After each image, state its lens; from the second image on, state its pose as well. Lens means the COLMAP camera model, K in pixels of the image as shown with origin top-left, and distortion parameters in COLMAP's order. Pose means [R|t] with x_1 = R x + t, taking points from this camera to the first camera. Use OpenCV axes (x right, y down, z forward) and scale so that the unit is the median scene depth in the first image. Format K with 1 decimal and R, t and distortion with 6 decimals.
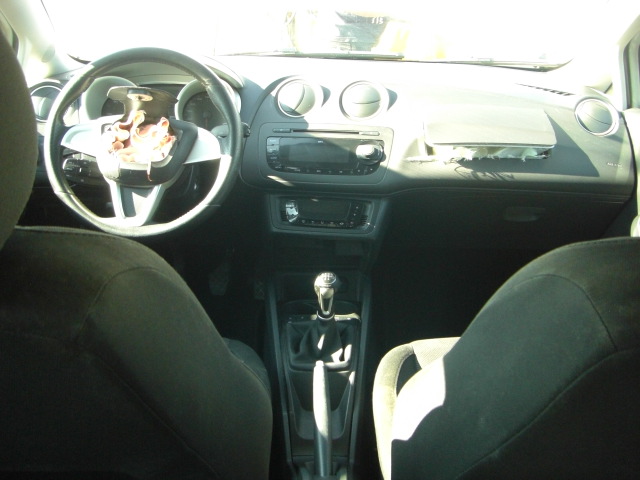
lens RADIAL K [[727.7, 0, 320.0], [0, 727.7, 240.0], [0, 0, 1]] dist [-0.159293, 0.062008]
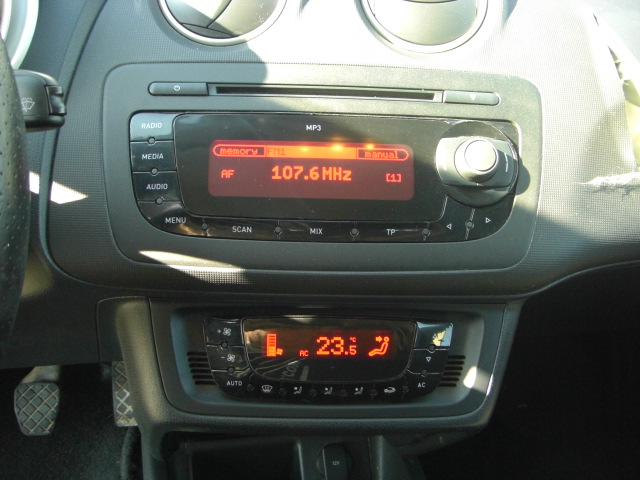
lens RADIAL K [[727.7, 0, 320.0], [0, 727.7, 240.0], [0, 0, 1]] dist [-0.159293, 0.062008]
pose [[0.980513, -0.050492, 0.189856, -0.056315], [0.029017, 0.993029, 0.114239, -0.124488], [-0.194301, -0.106504, 0.975143, 0.710063]]
